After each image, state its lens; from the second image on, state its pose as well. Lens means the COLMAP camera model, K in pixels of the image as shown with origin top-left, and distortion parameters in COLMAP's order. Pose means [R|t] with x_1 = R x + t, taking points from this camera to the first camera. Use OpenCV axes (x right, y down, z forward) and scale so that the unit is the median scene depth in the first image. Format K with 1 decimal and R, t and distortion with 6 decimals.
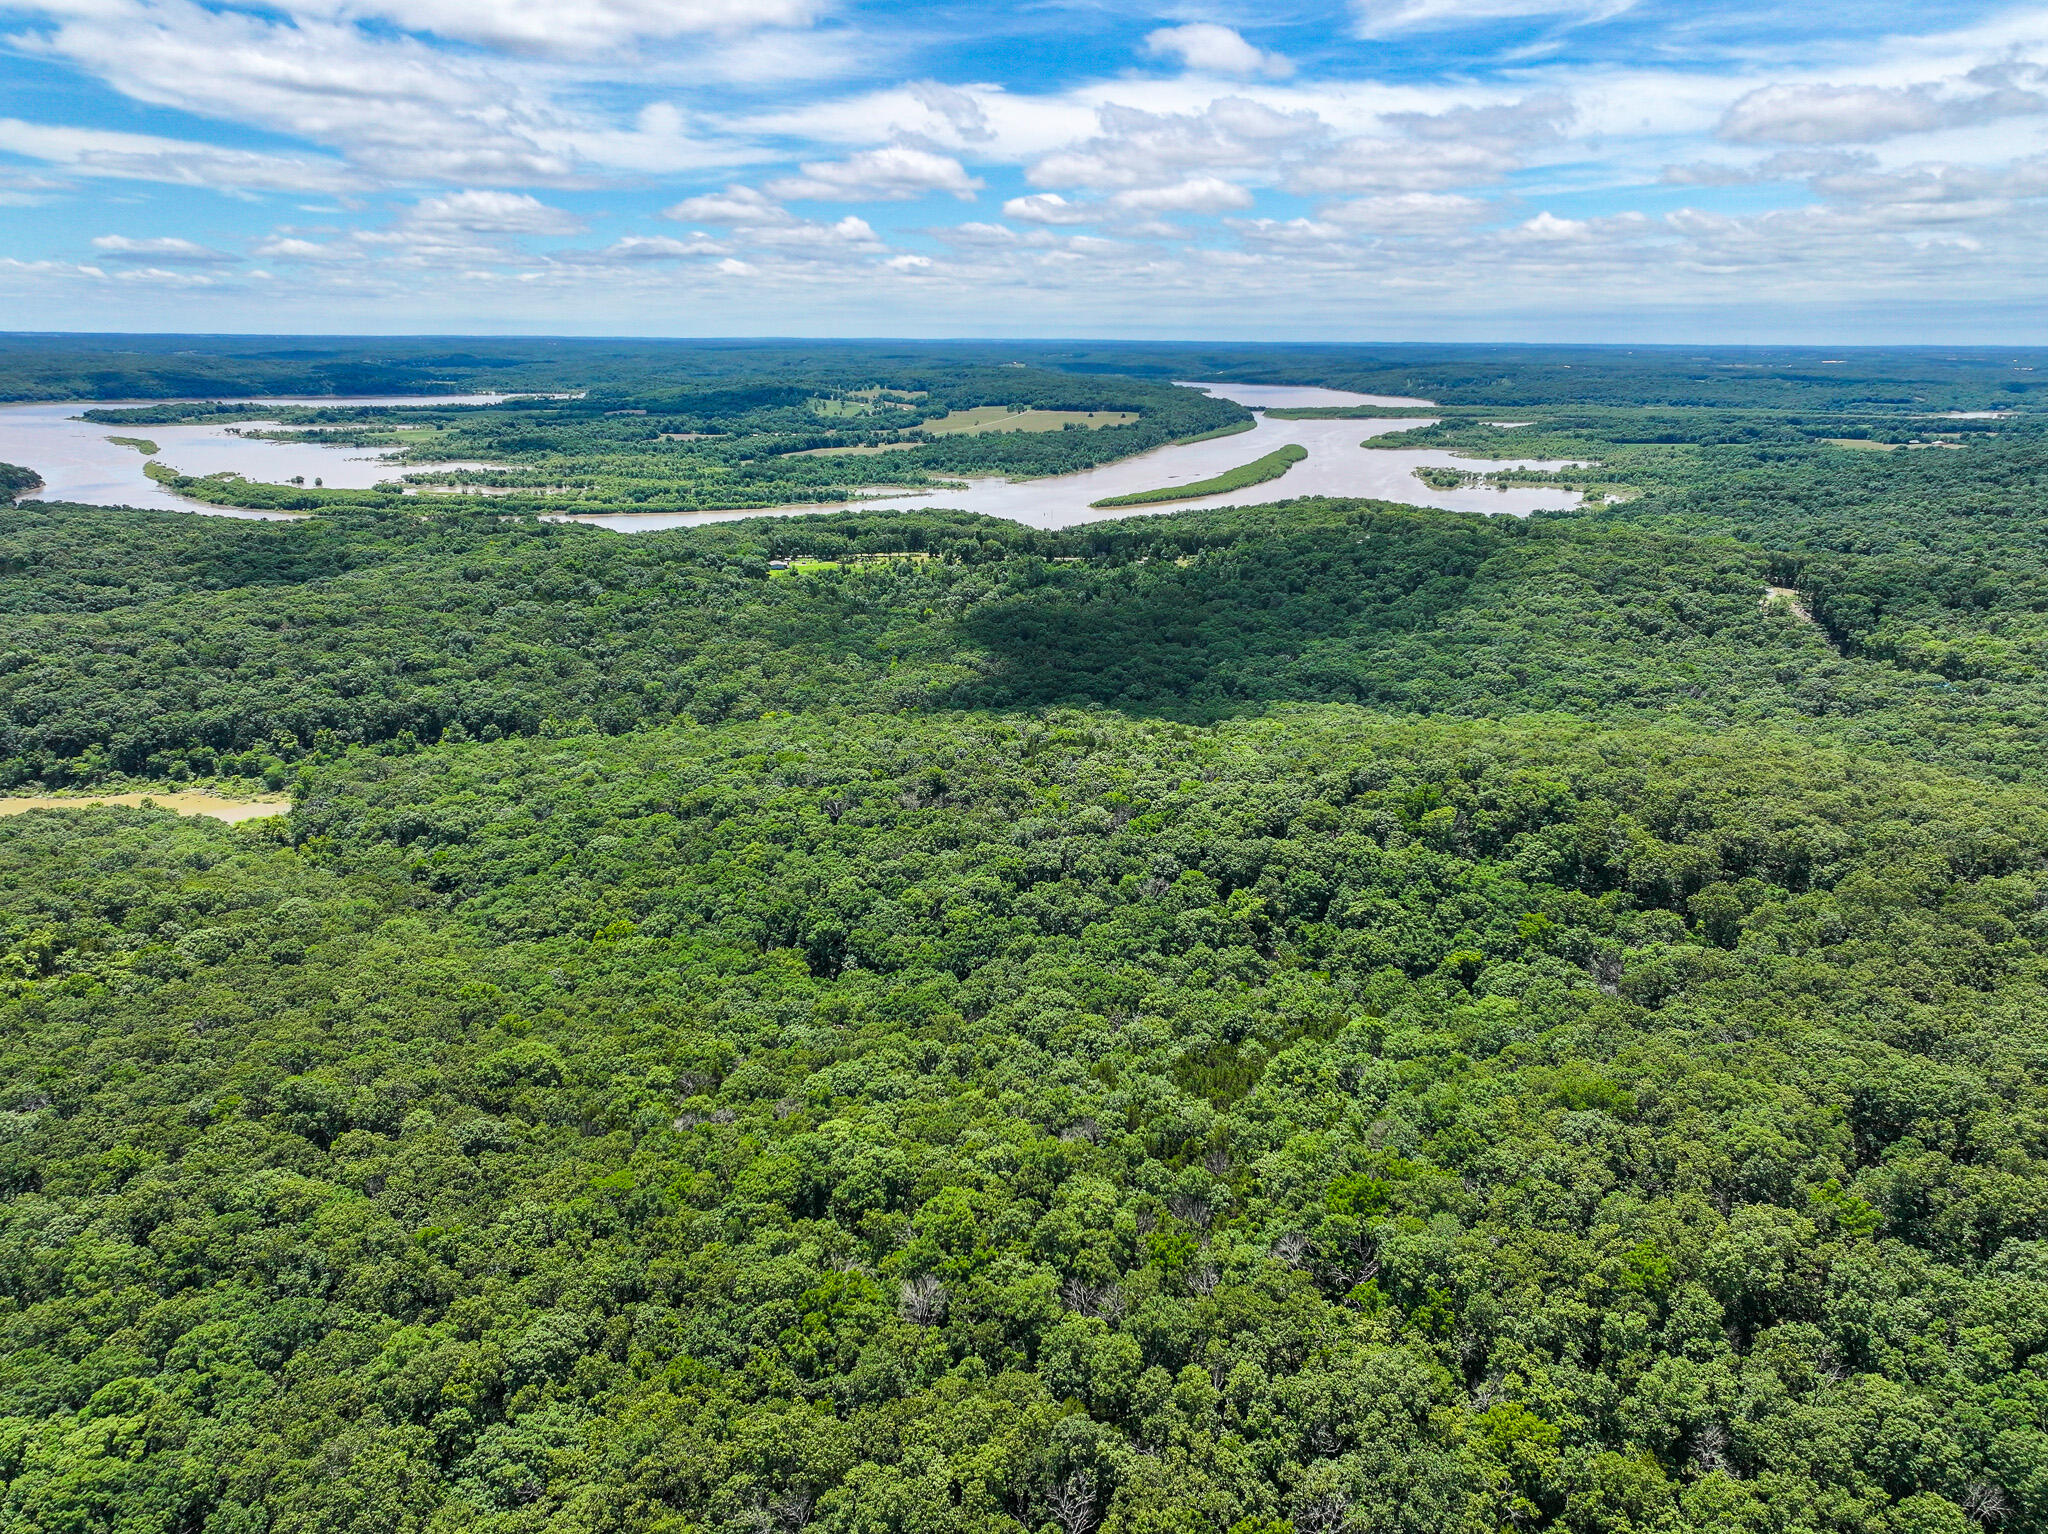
lens RADIAL K [[1445.3, 0, 1023.7], [0, 1445.3, 771.7], [0, 0, 1]] dist [-0.002067, 0.017263]
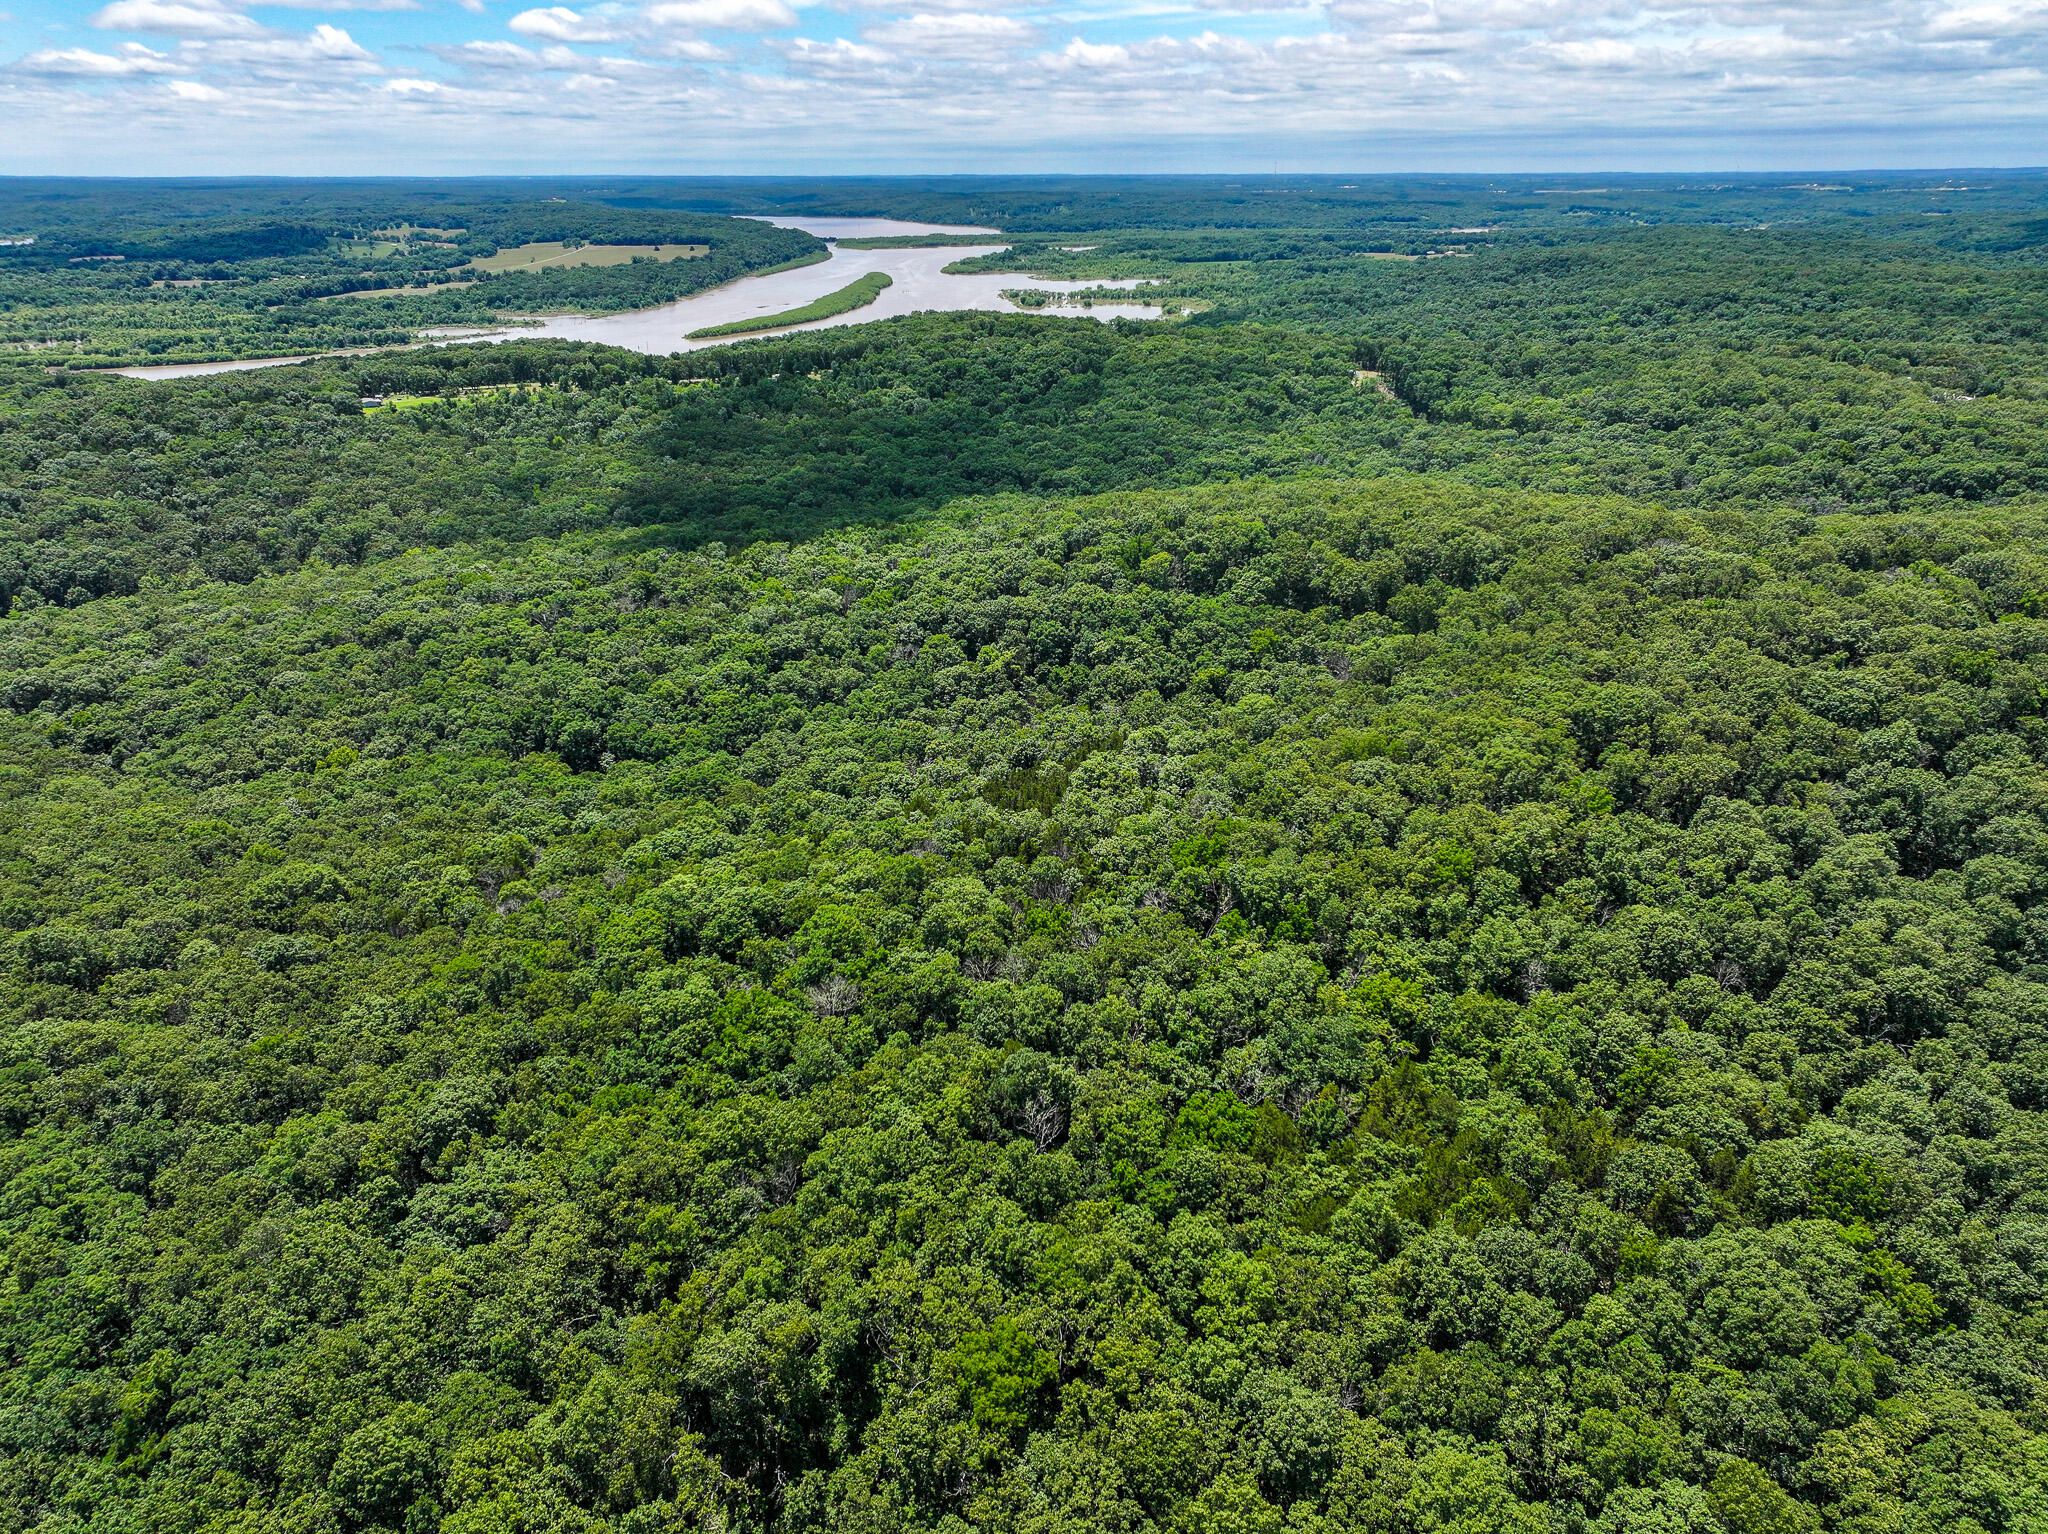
lens RADIAL K [[1445.3, 0, 1021.4], [0, 1445.3, 776.4], [0, 0, 1]] dist [-0.002067, 0.017263]
pose [[0.956435, -0.120715, 0.265818, -0.119963], [0.093198, 0.989117, 0.113849, 0.060854], [-0.276668, -0.084116, 0.957277, -0.014117]]
